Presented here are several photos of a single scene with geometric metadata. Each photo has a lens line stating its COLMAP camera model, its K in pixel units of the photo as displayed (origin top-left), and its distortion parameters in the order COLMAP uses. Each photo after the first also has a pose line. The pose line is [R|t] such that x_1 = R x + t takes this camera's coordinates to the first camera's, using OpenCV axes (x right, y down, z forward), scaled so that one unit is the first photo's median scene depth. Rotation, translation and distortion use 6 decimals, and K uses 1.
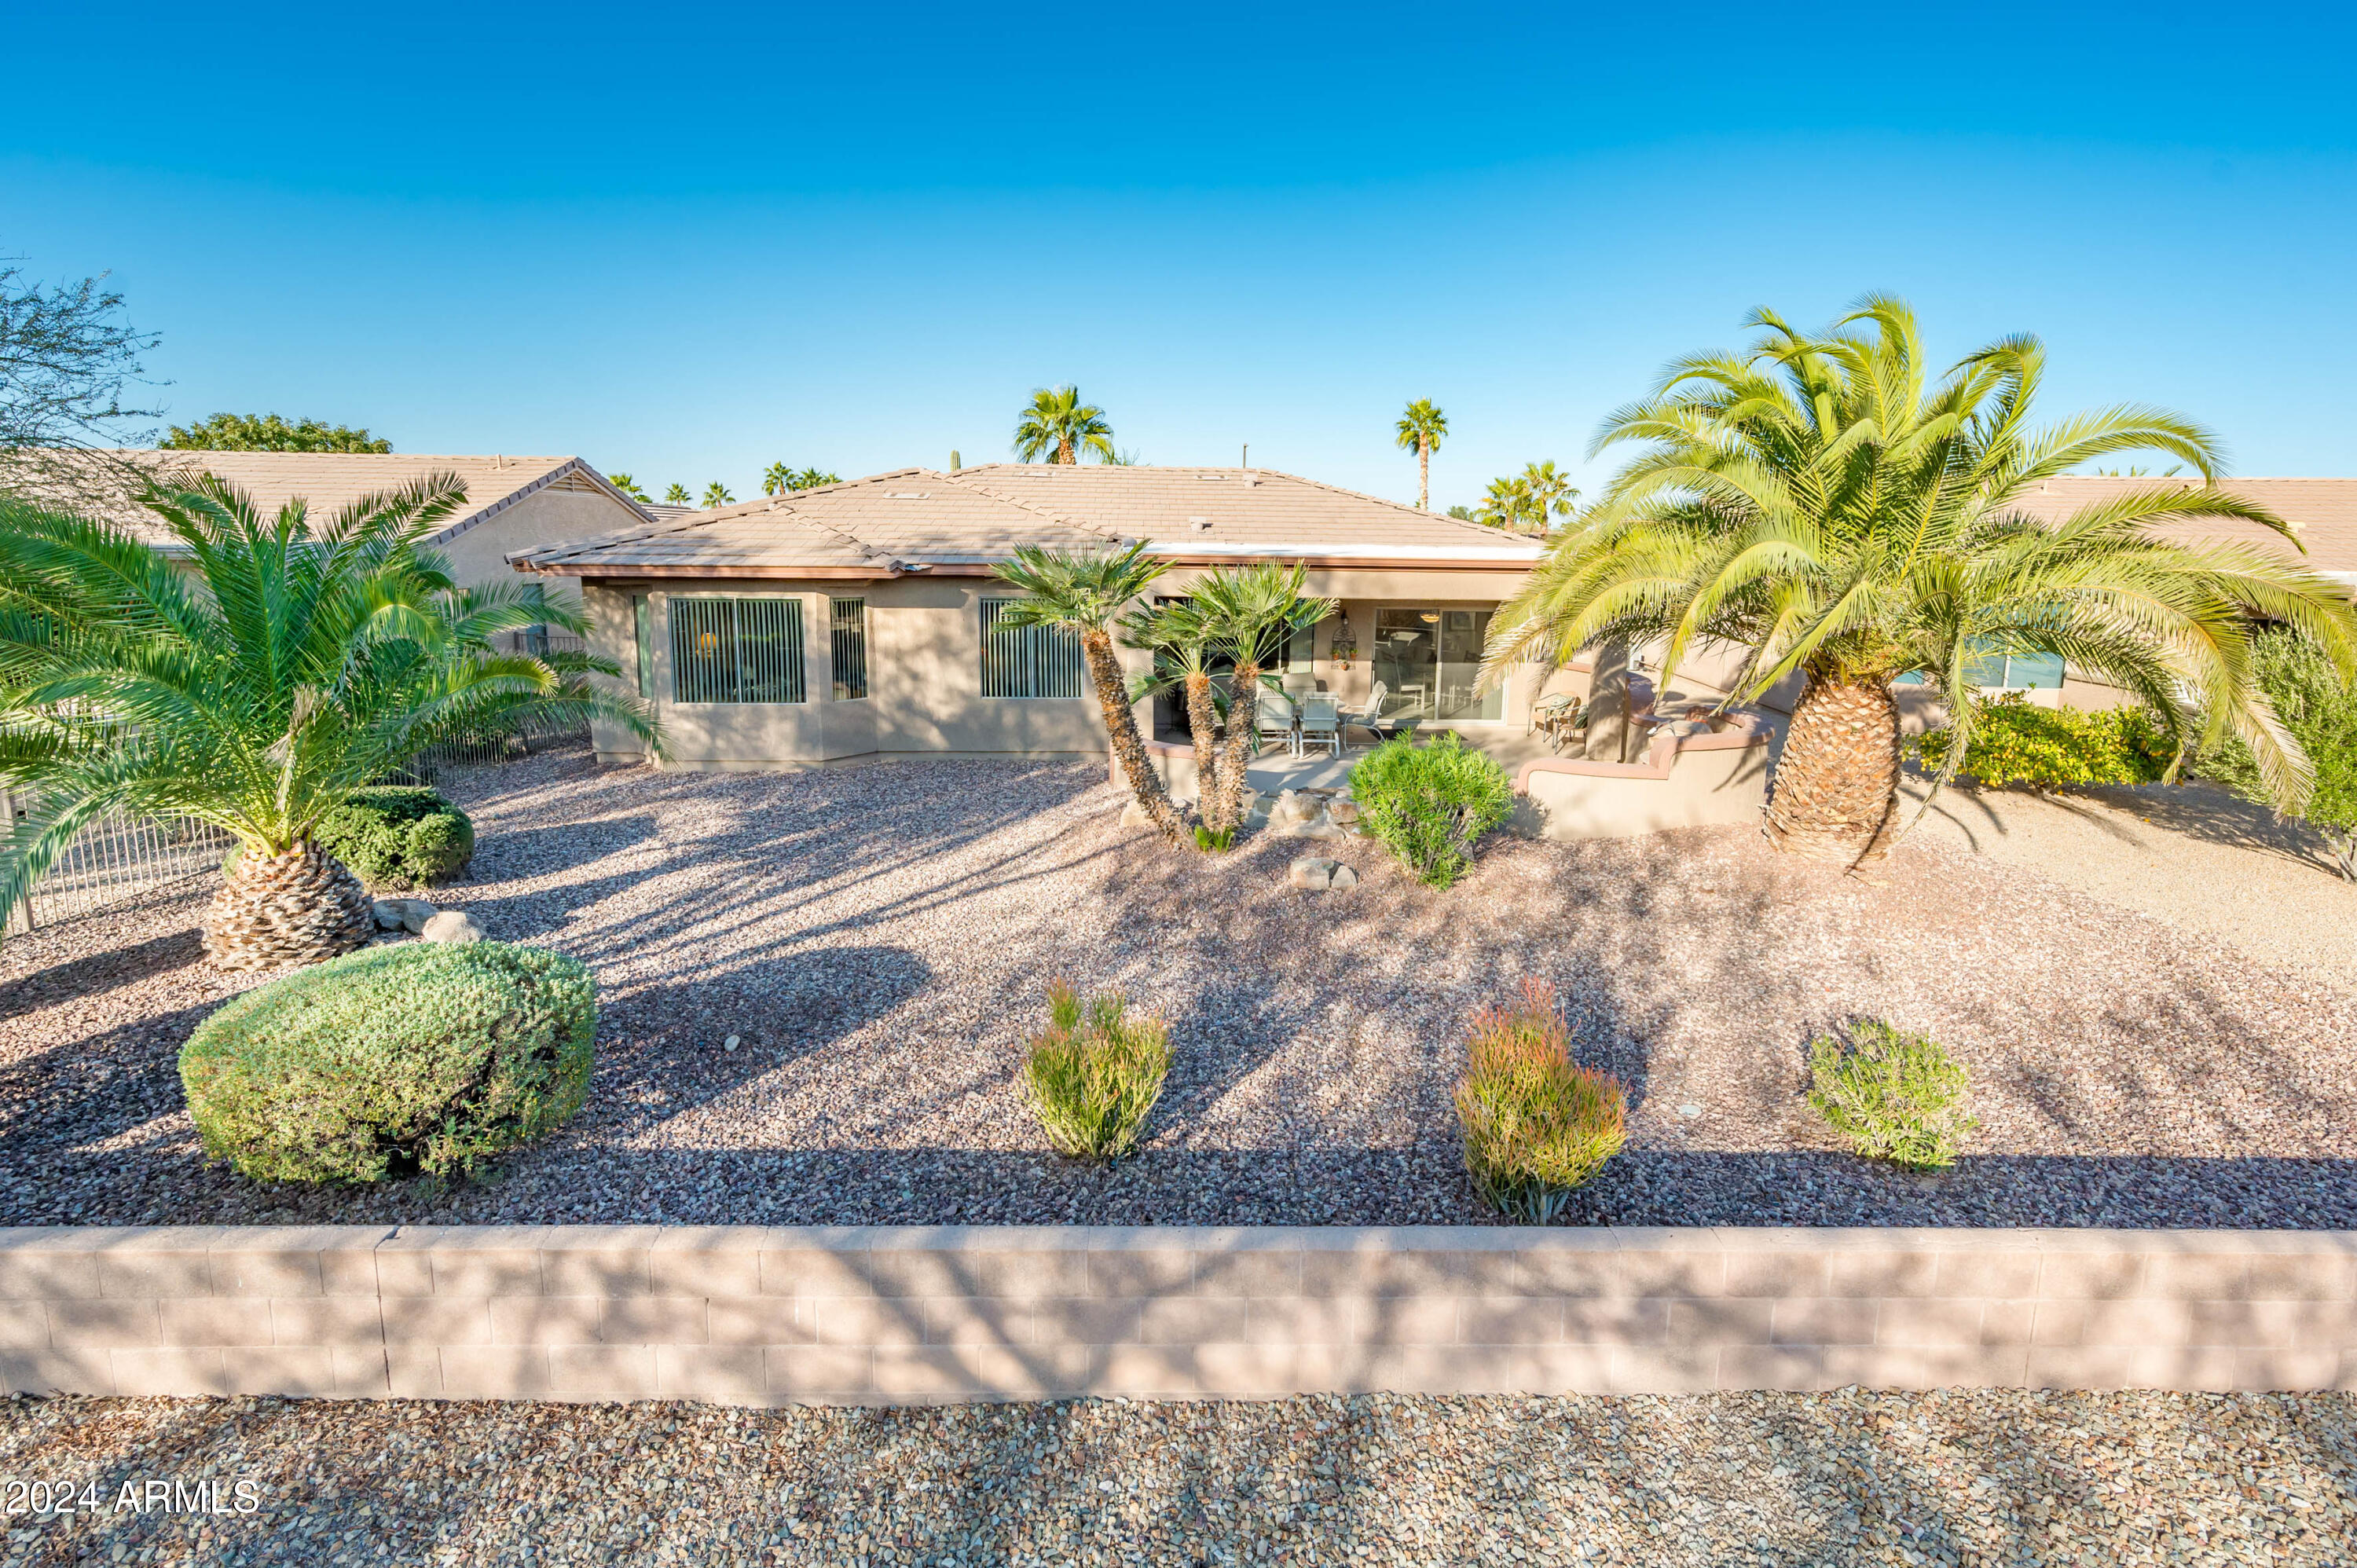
lens RADIAL K [[1063.1, 0, 1184.2], [0, 1063.1, 786.2], [0, 0, 1]] dist [-0.001565, 0.001230]
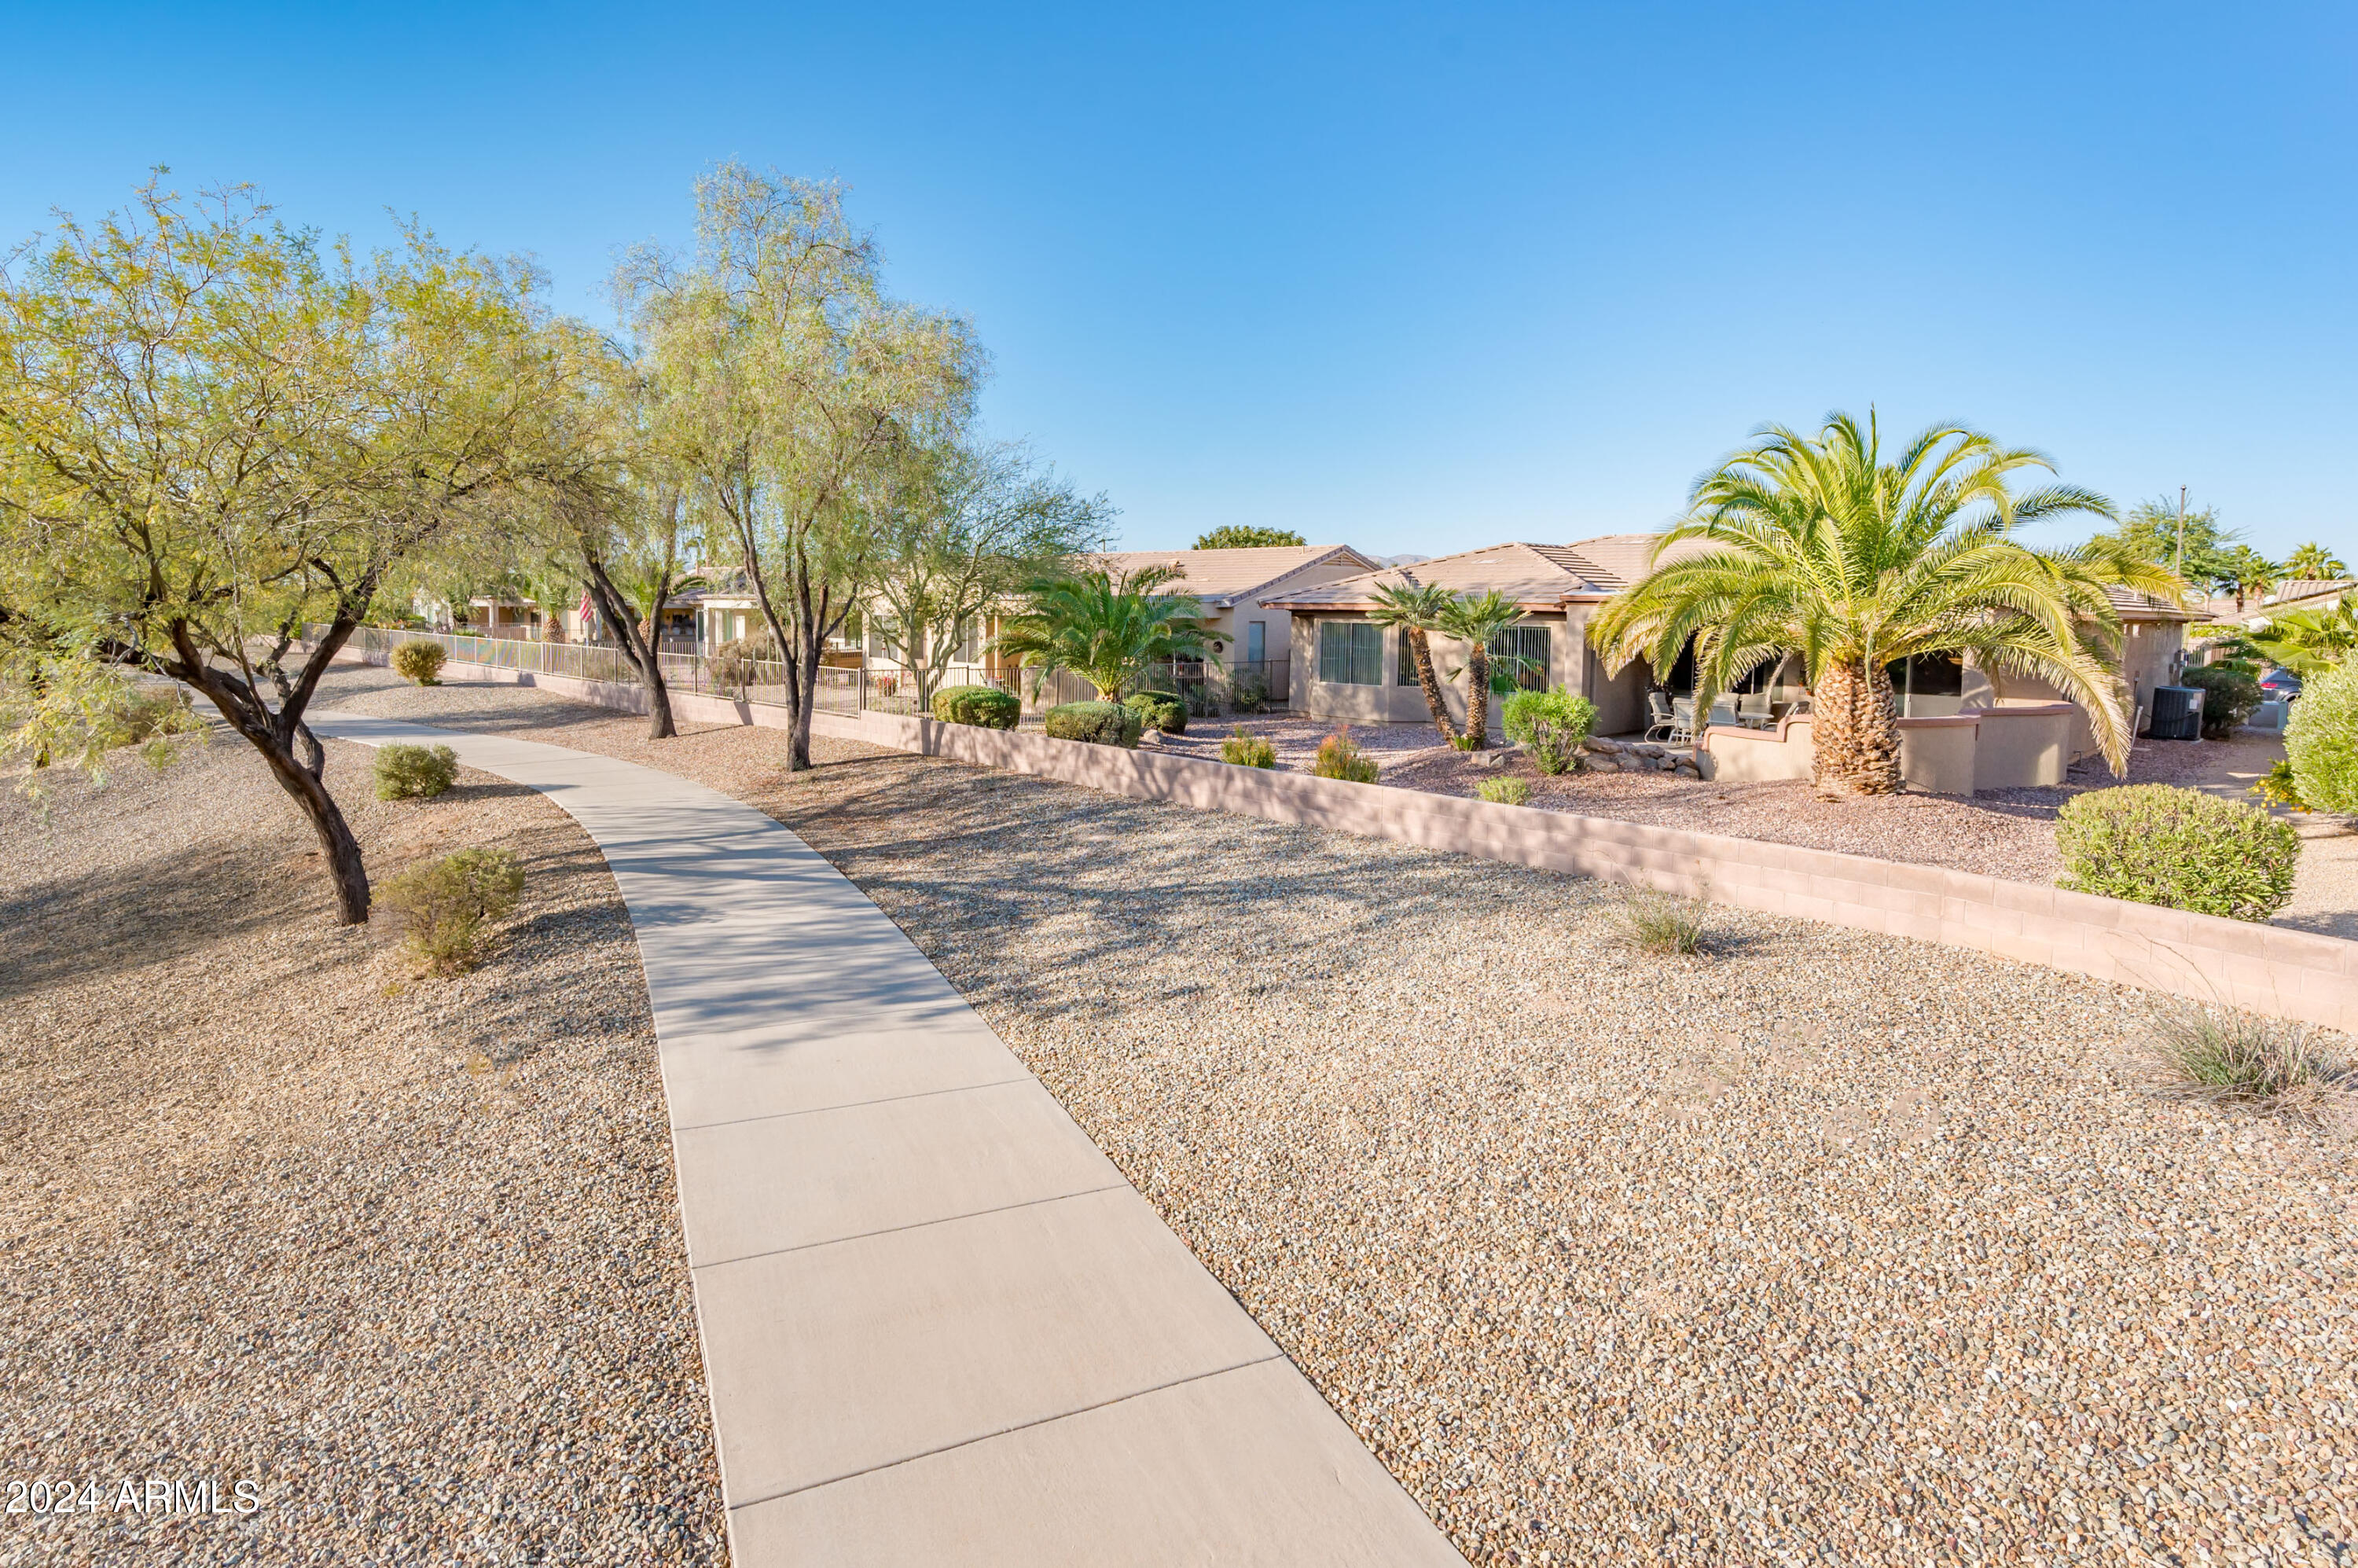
lens RADIAL K [[1202.1, 0, 1179.5], [0, 1202.1, 790.6], [0, 0, 1]] dist [0.005300, 0.001481]
pose [[0.678493, 0.108139, -0.726604, 0.840302], [-0.171255, 0.985137, -0.013299, 0.169625], [0.714366, 0.133458, 0.686928, -0.520284]]
